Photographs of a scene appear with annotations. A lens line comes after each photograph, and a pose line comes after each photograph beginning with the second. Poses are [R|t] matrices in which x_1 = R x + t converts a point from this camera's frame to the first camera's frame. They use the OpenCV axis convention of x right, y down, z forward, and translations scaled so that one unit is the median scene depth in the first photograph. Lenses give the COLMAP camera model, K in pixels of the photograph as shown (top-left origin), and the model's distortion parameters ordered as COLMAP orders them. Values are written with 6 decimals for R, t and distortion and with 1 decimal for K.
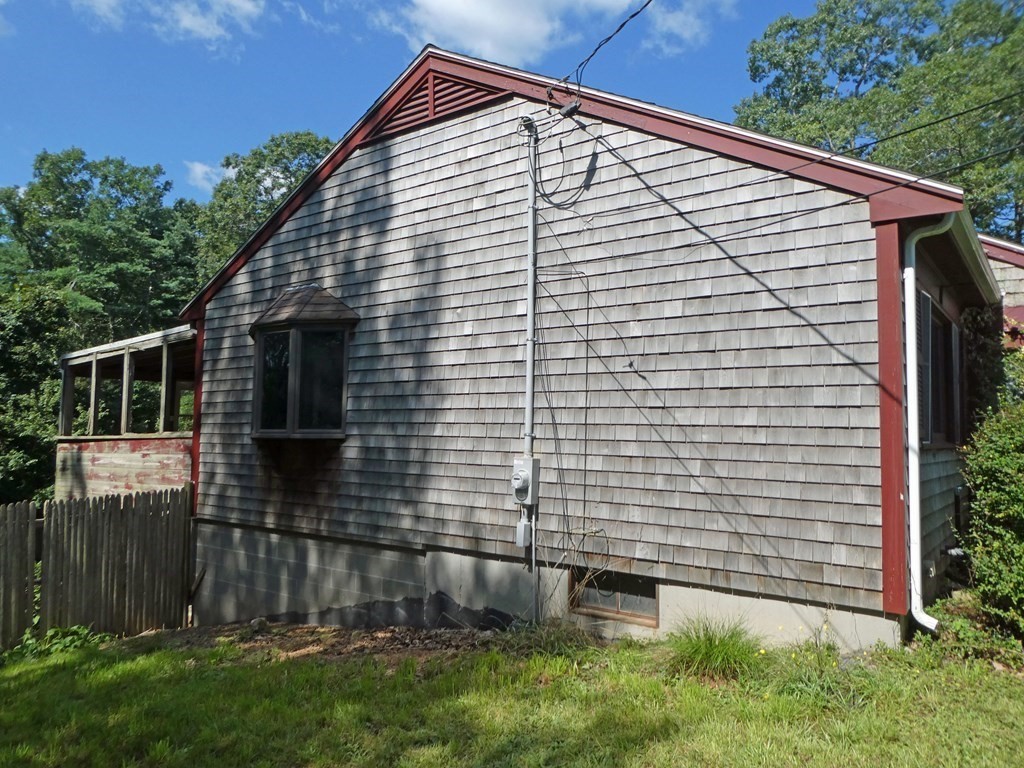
lens RADIAL K [[732.4, 0, 512.3], [0, 732.4, 383.0], [0, 0, 1]] dist [-0.000897, -0.010572]
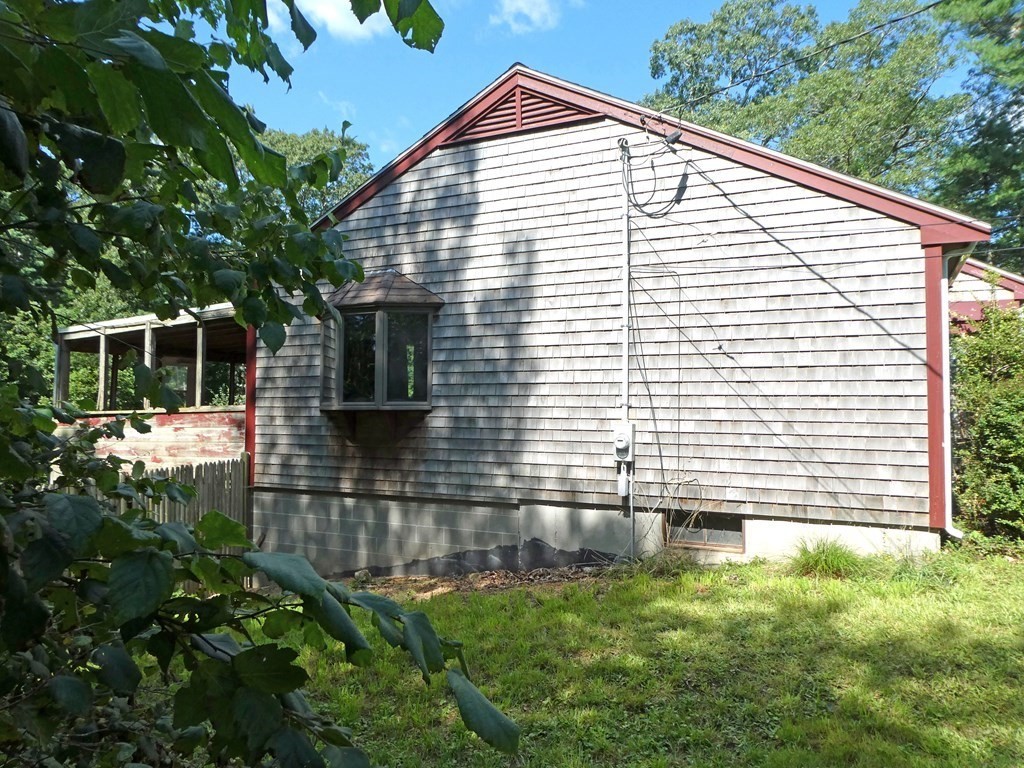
lens RADIAL K [[732.4, 0, 512.0], [0, 732.4, 384.3], [0, 0, 1]] dist [-0.000897, -0.010572]
pose [[0.981768, 0.000144, 0.190081, -0.384956], [-0.006276, 0.999479, 0.031660, 0.000705], [-0.189978, -0.032276, 0.981258, -0.148712]]
